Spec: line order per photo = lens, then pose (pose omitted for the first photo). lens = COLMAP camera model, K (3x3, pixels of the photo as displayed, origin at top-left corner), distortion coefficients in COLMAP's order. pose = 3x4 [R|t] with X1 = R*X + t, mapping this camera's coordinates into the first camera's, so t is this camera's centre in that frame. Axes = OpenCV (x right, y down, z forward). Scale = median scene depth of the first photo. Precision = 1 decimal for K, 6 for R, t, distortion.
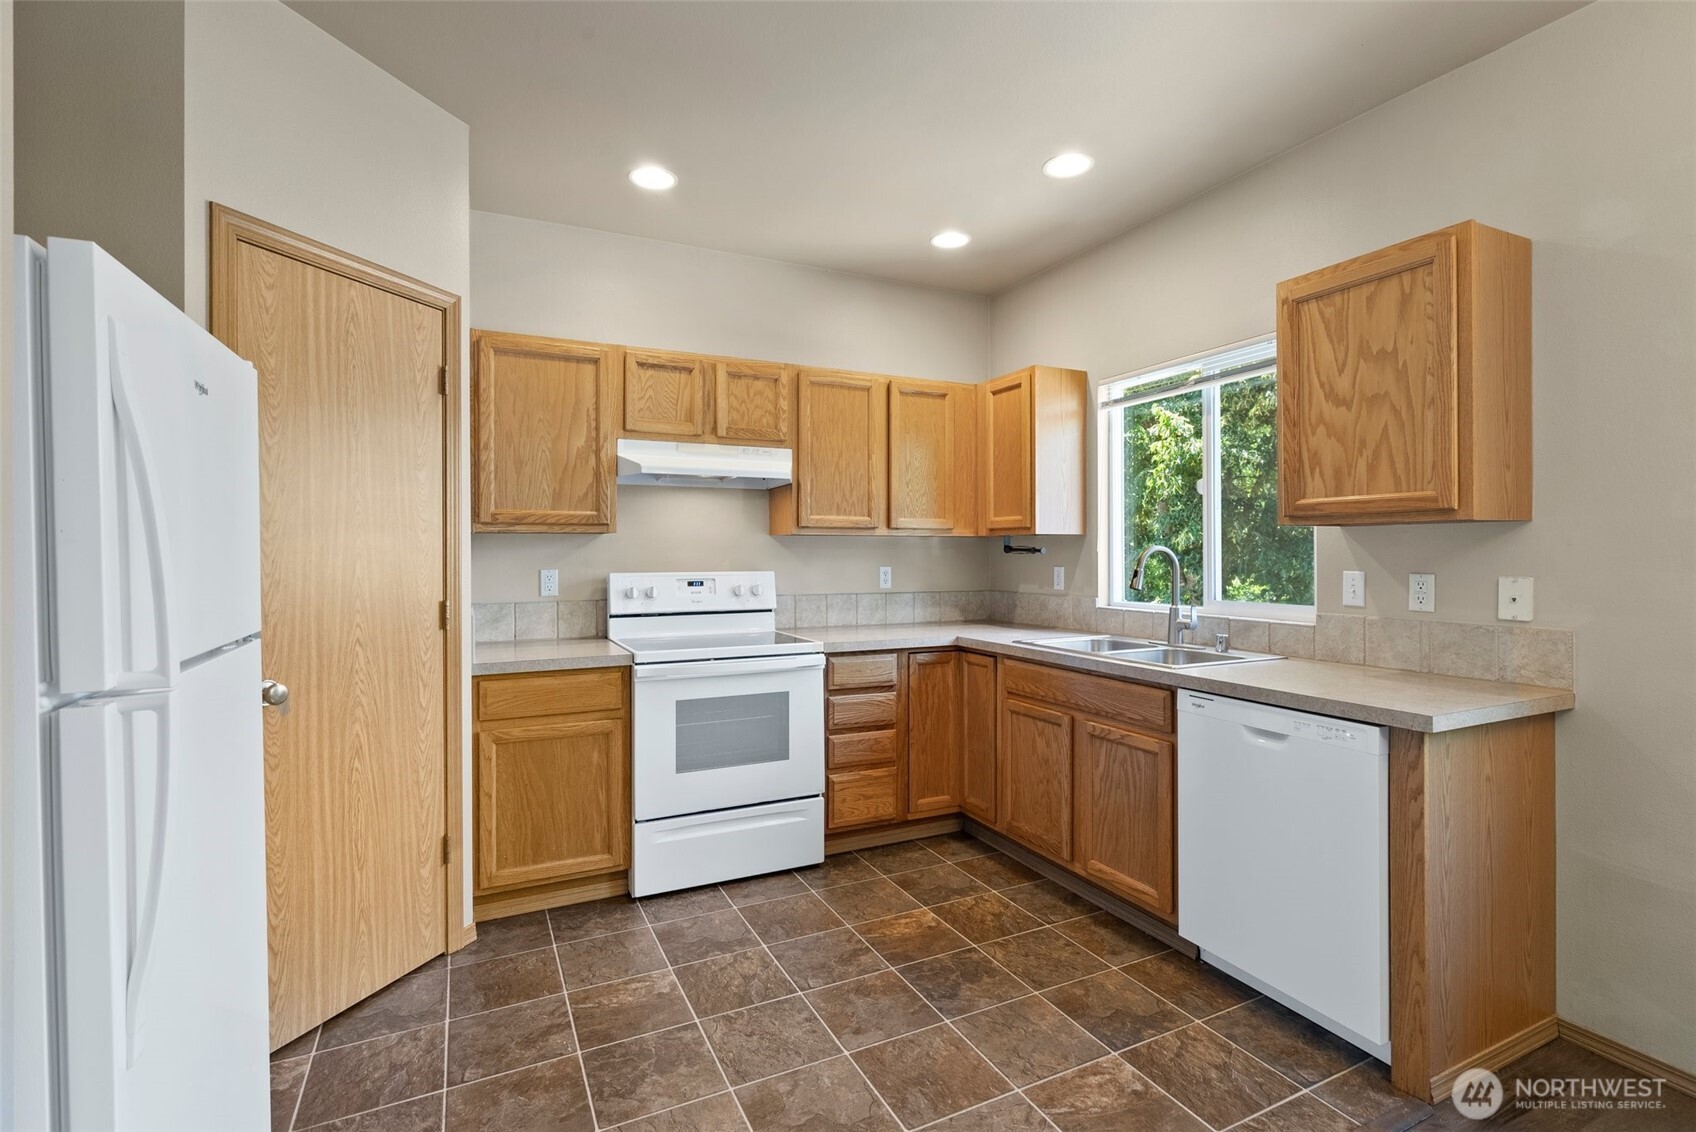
lens RADIAL K [[780.6, 0, 843.8], [0, 780.6, 555.4], [0, 0, 1]] dist [0.000637, -0.000110]
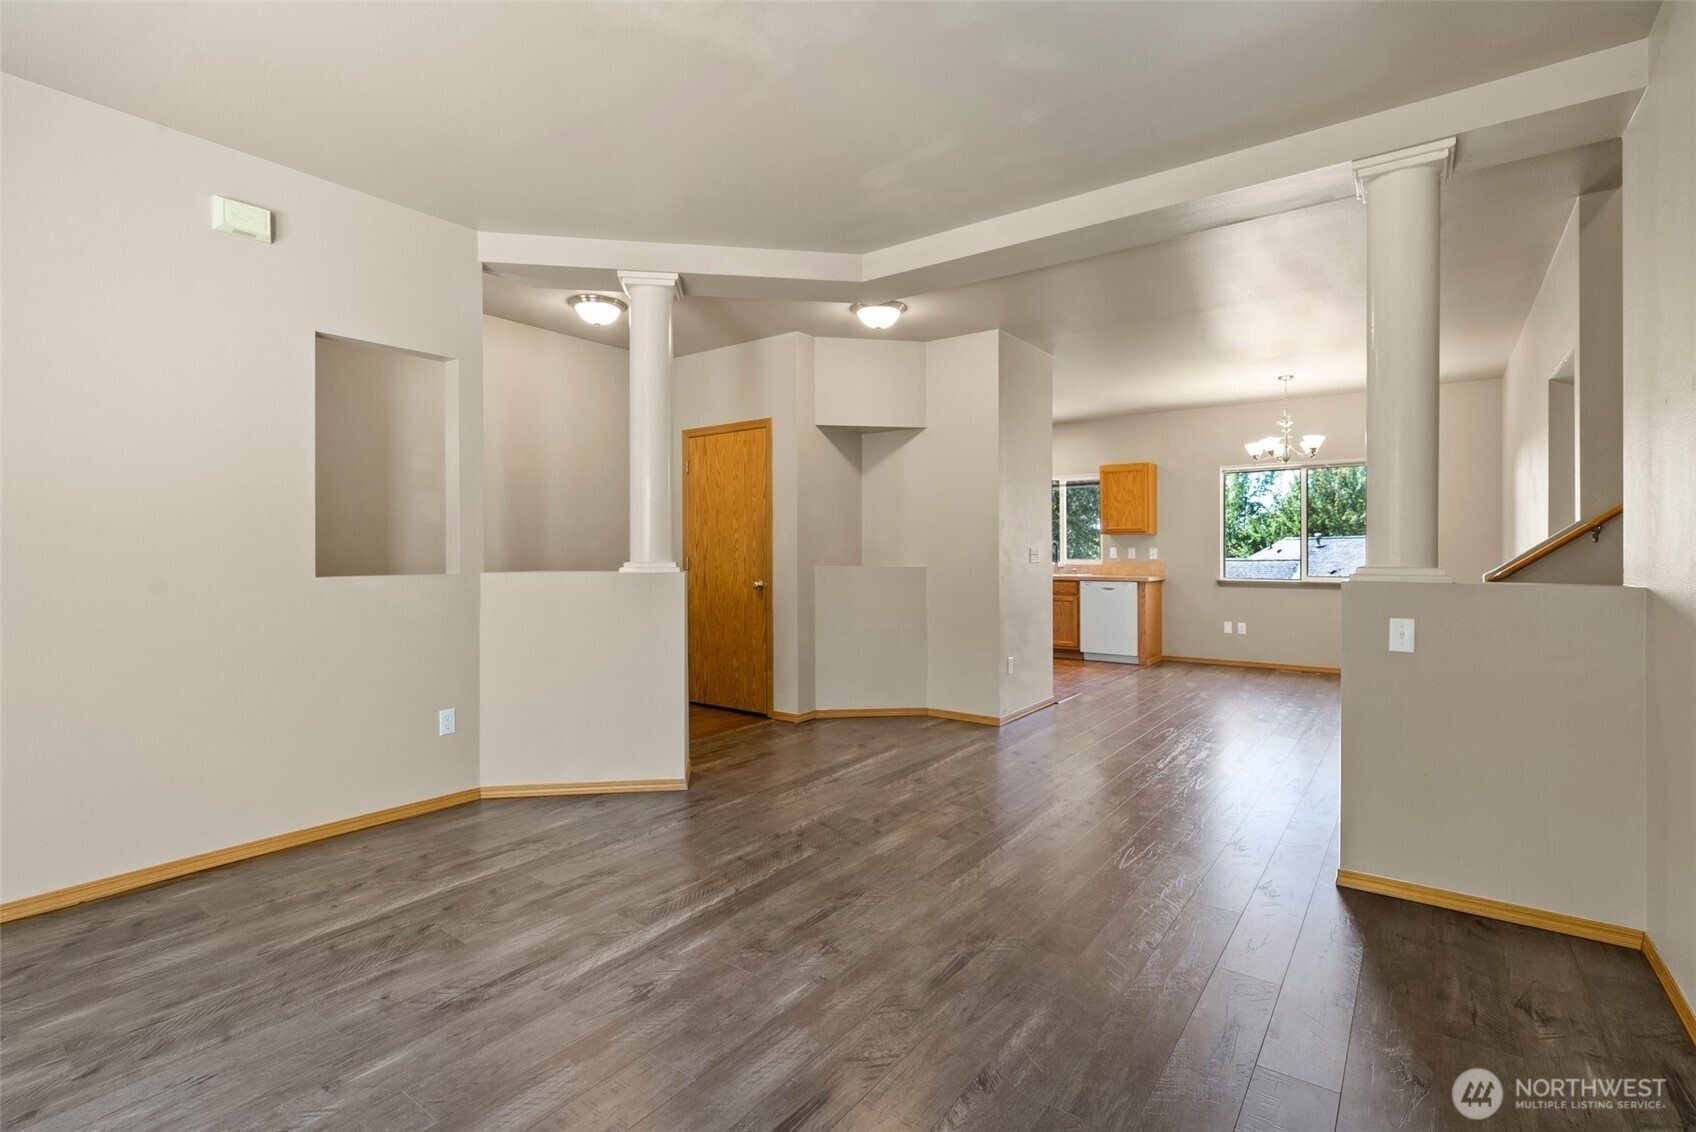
lens RADIAL K [[780.6, 0, 848.3], [0, 780.6, 563.9], [0, 0, 1]] dist [0.000637, -0.000110]
pose [[0.885713, -0.007247, 0.464176, -2.251800], [0.003636, 0.999956, 0.008674, 0.064308], [-0.464218, -0.005994, 0.885700, -1.717562]]
